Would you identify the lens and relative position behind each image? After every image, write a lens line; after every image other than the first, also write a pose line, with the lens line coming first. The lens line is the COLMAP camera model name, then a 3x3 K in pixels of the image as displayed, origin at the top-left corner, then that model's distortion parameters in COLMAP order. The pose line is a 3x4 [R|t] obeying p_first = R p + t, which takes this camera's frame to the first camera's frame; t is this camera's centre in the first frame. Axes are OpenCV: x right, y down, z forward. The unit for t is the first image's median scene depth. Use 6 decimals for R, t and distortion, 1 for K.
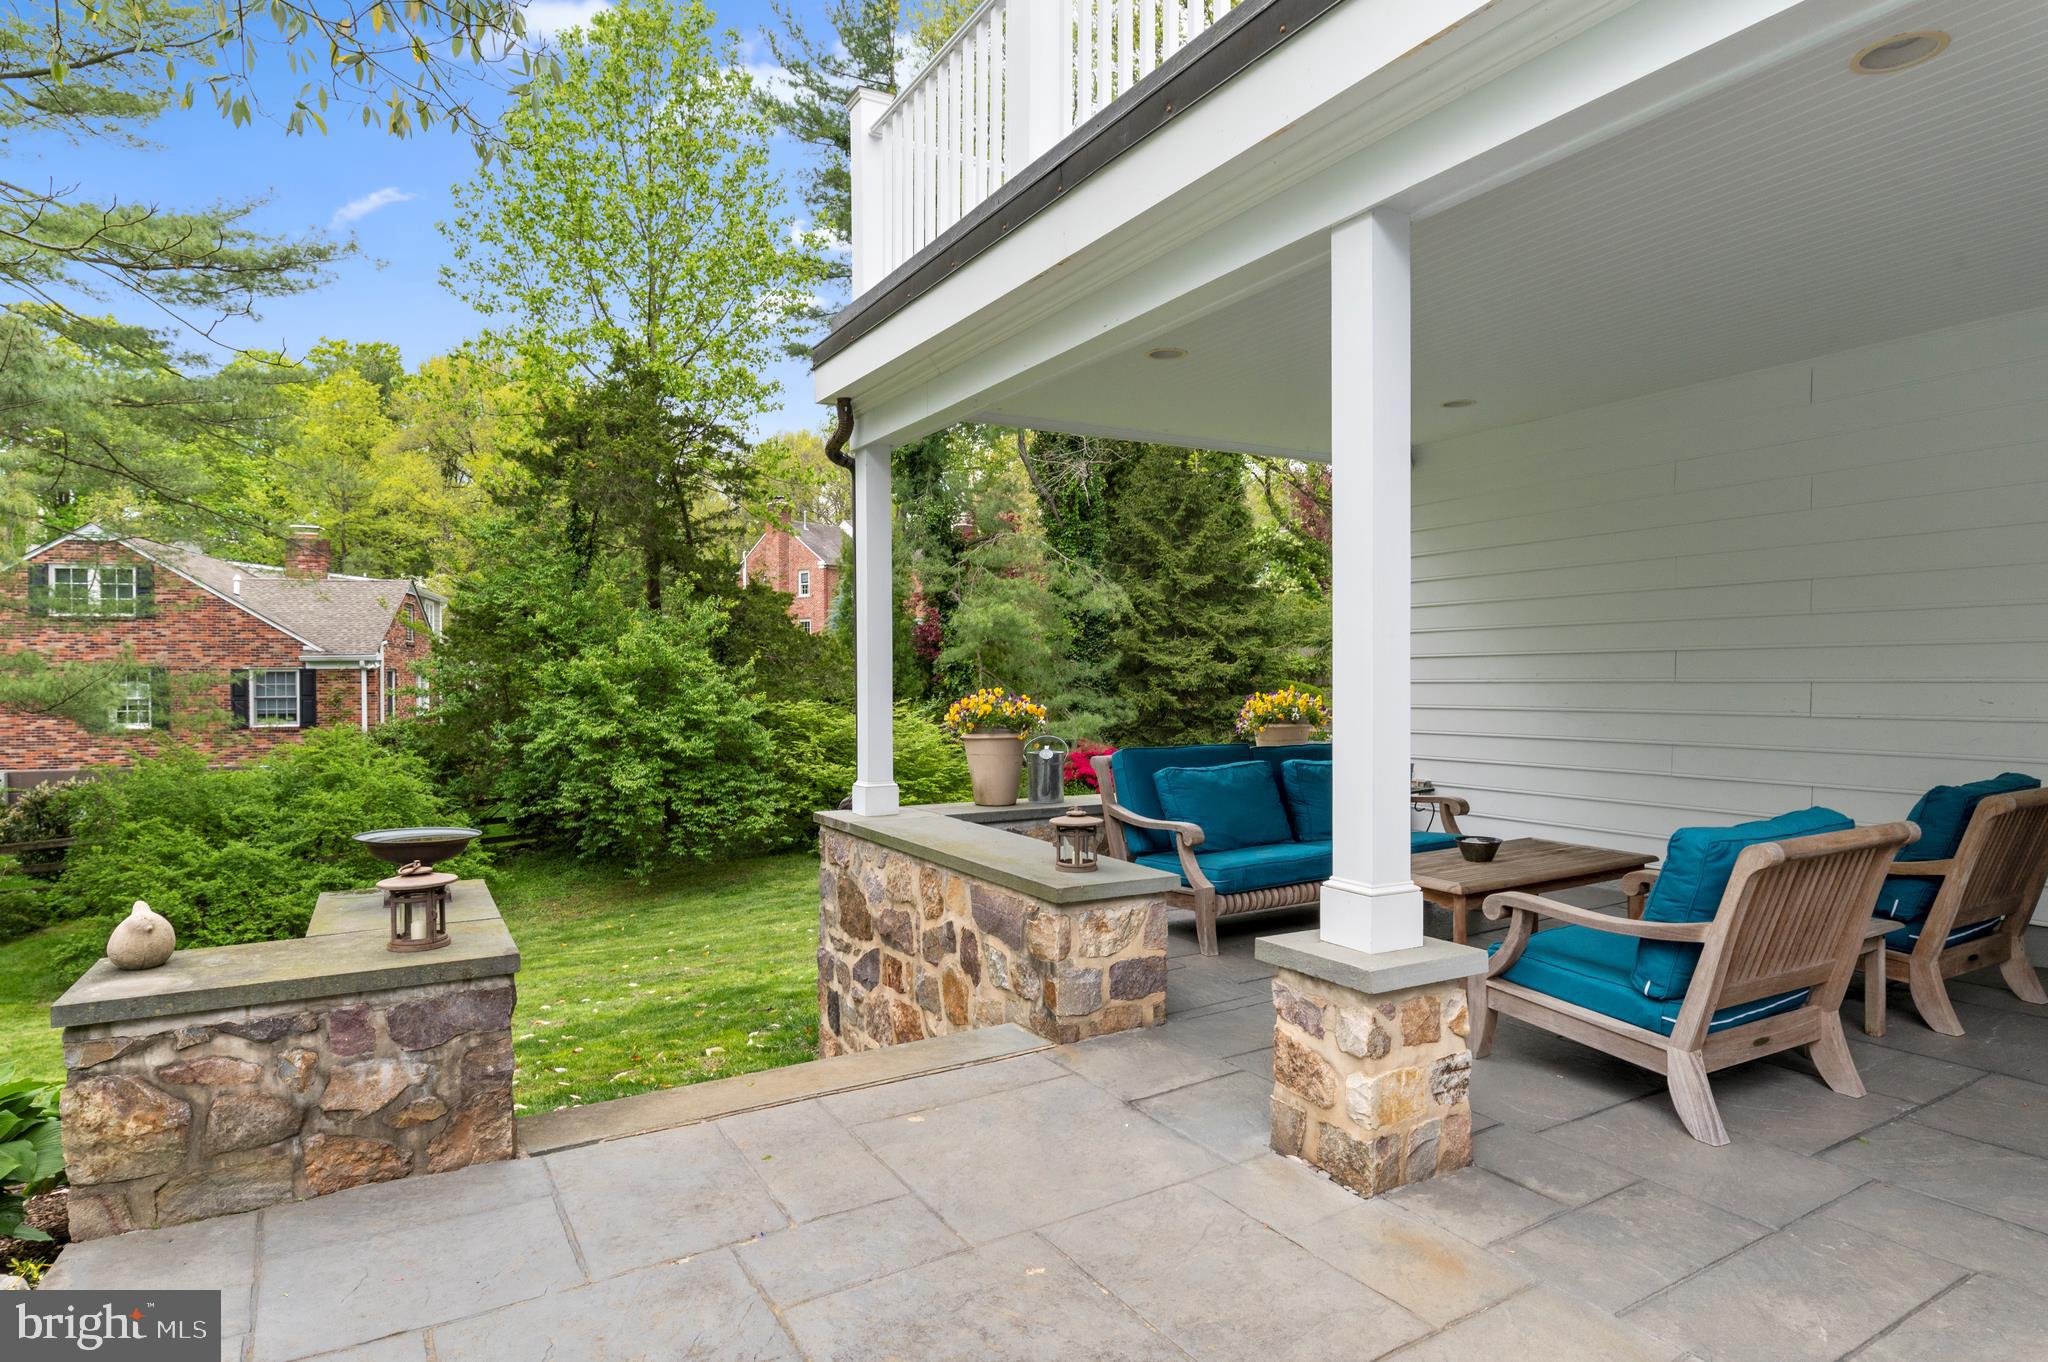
lens RADIAL K [[1135.4, 0, 1019.9], [0, 1135.4, 687.3], [0, 0, 1]] dist [-0.001468, -0.000199]
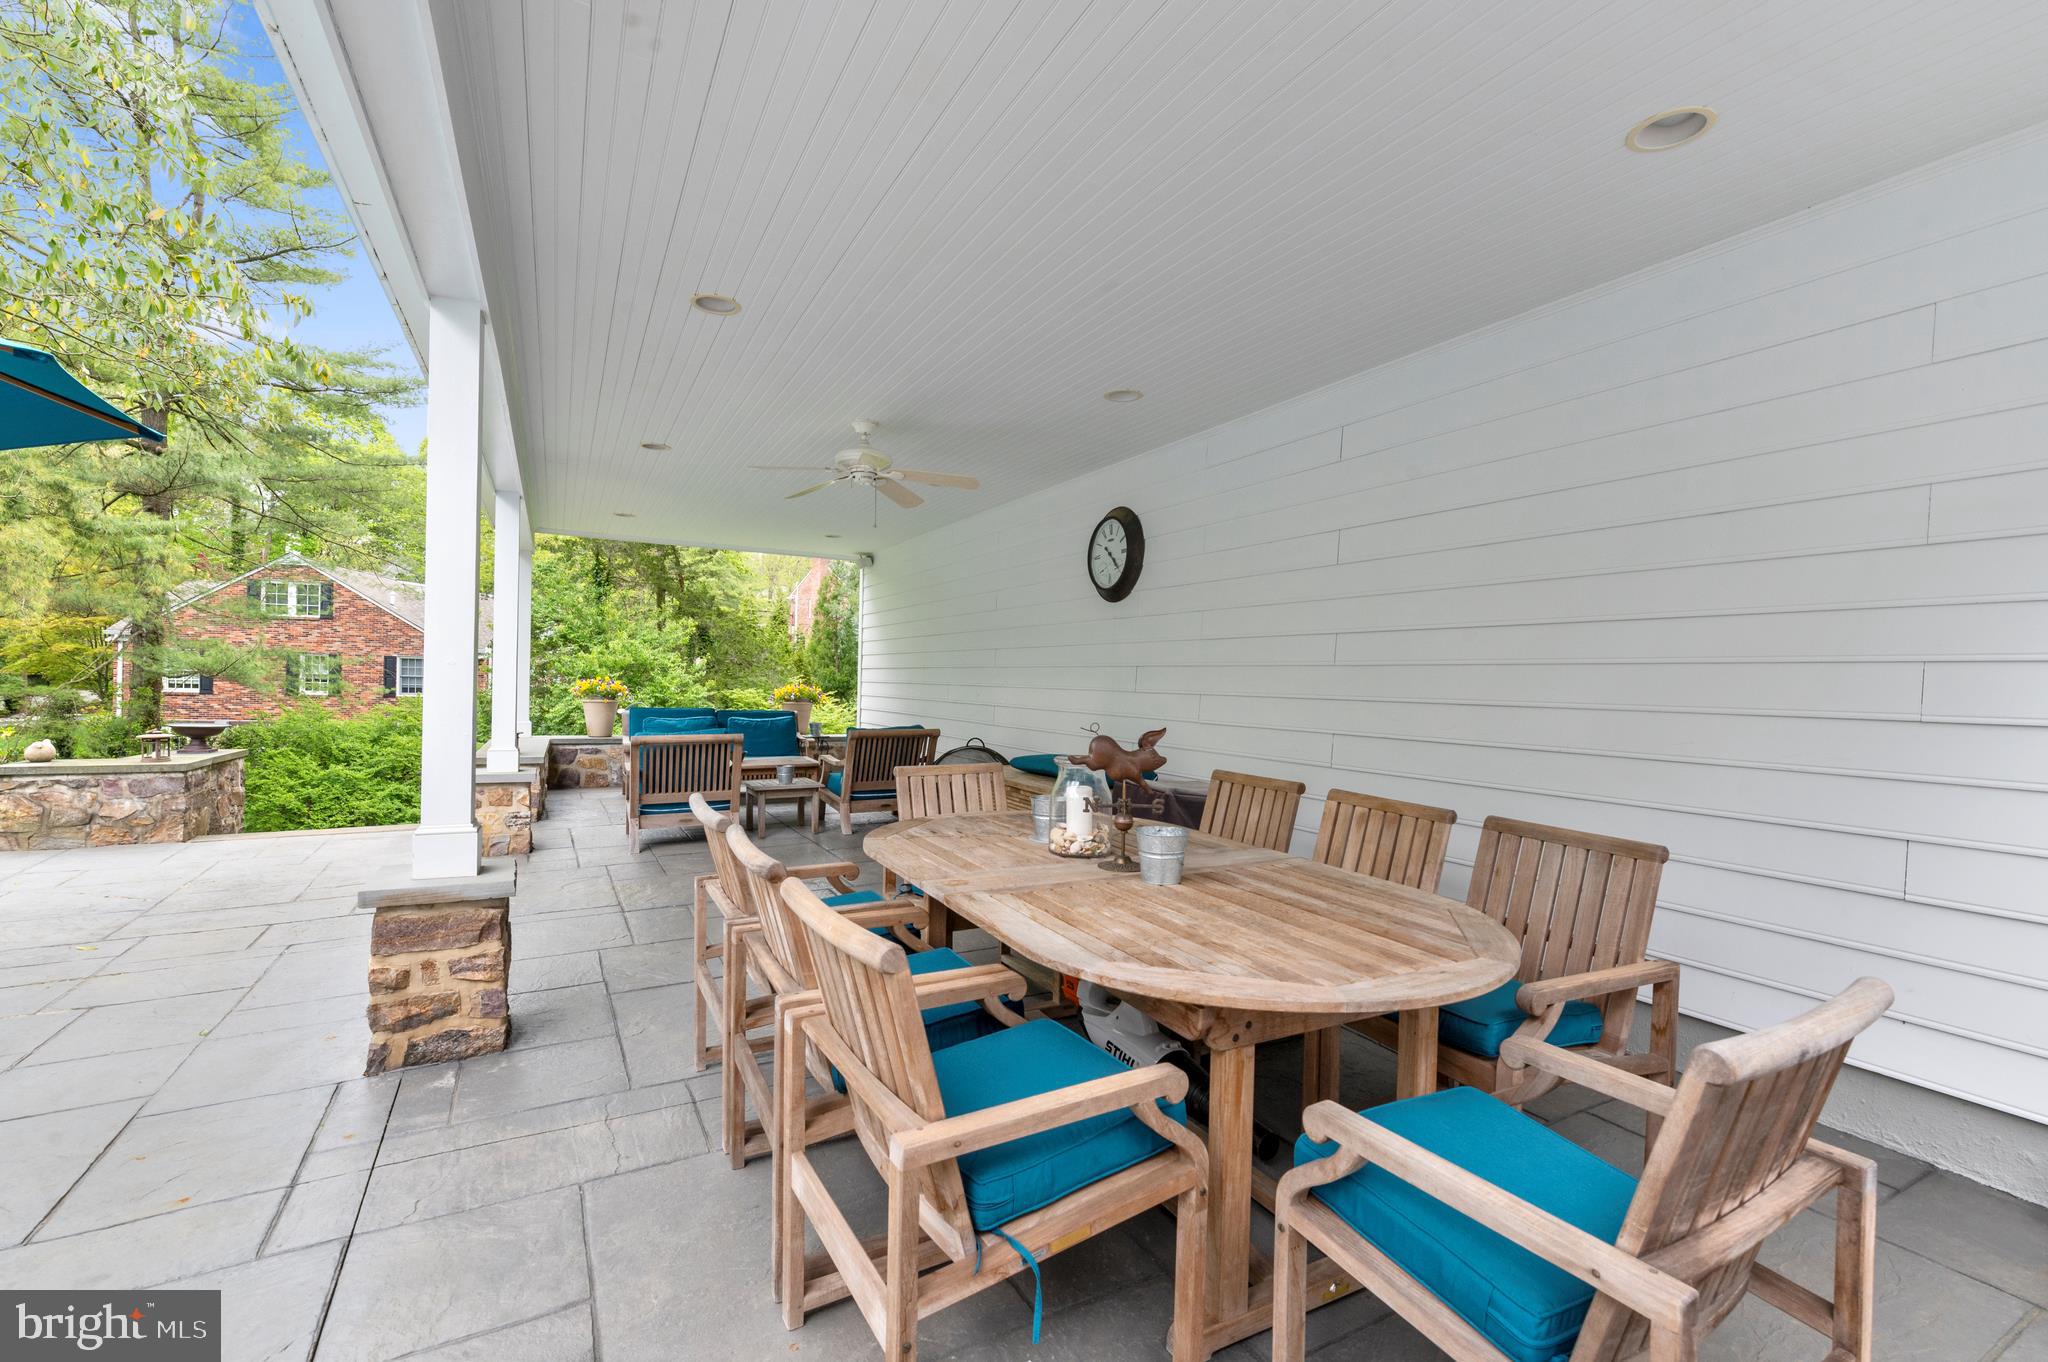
lens RADIAL K [[883.9, 0, 1035.6], [0, 883.9, 680.7], [0, 0, 1]] dist [0.002629, 0.000496]
pose [[0.999021, 0.030165, -0.032364, 0.300429], [-0.030434, 0.999506, -0.007834, -0.000424], [0.032112, 0.008811, 0.999445, -0.188071]]
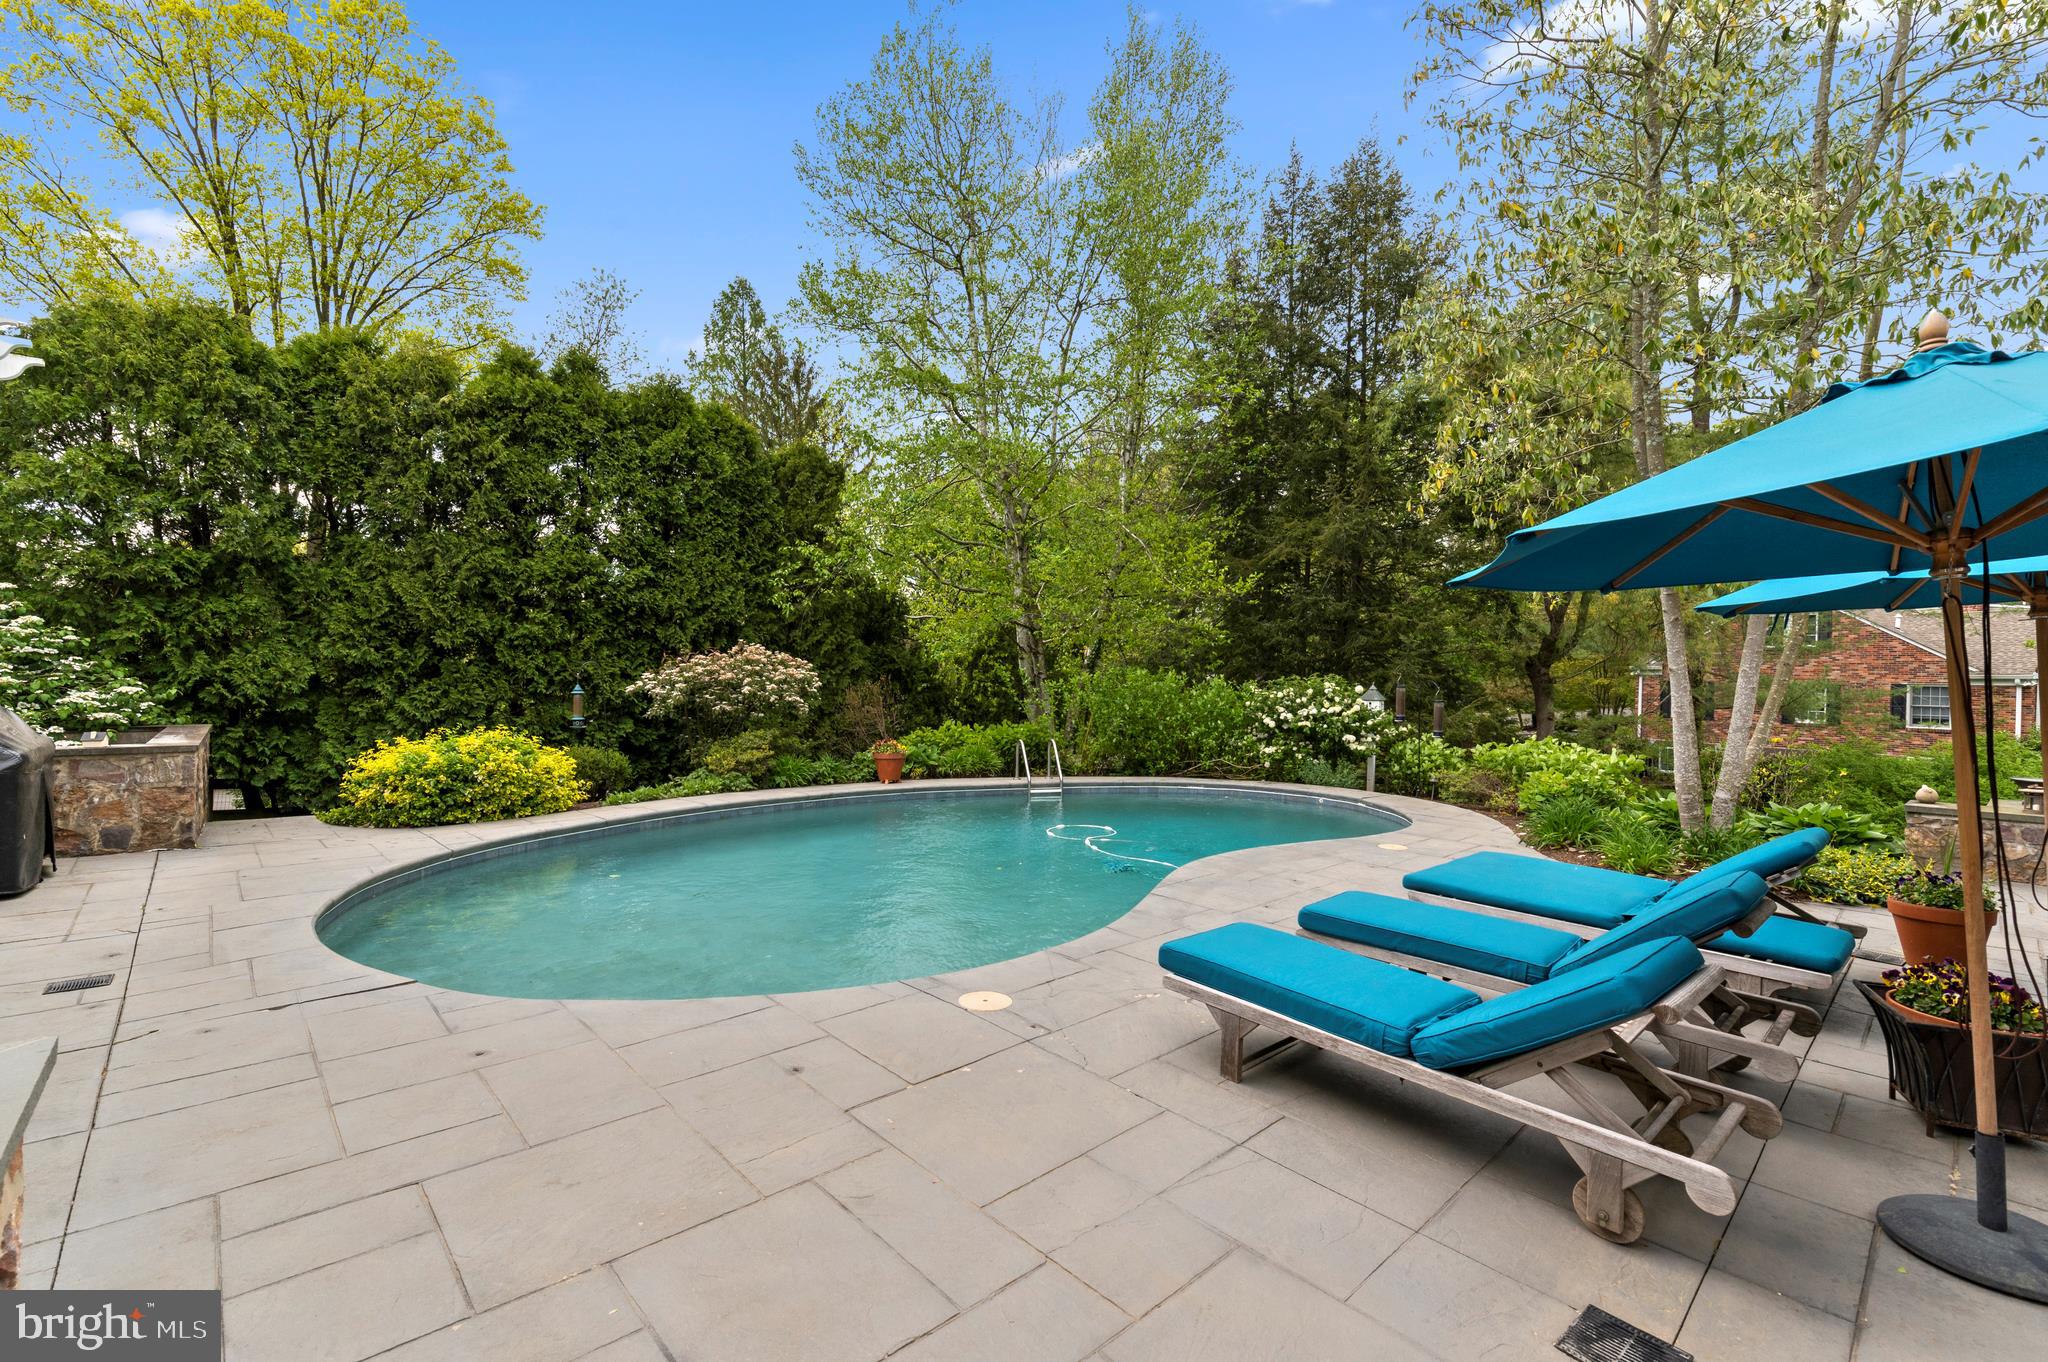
lens RADIAL K [[883.9, 0, 1017.7], [0, 883.9, 687.8], [0, 0, 1]] dist [0.002629, 0.000496]
pose [[0.199302, 0.027712, -0.979546, 0.233547], [-0.024475, 0.999429, 0.023294, -0.017199], [0.979632, 0.019332, 0.199866, -0.403325]]
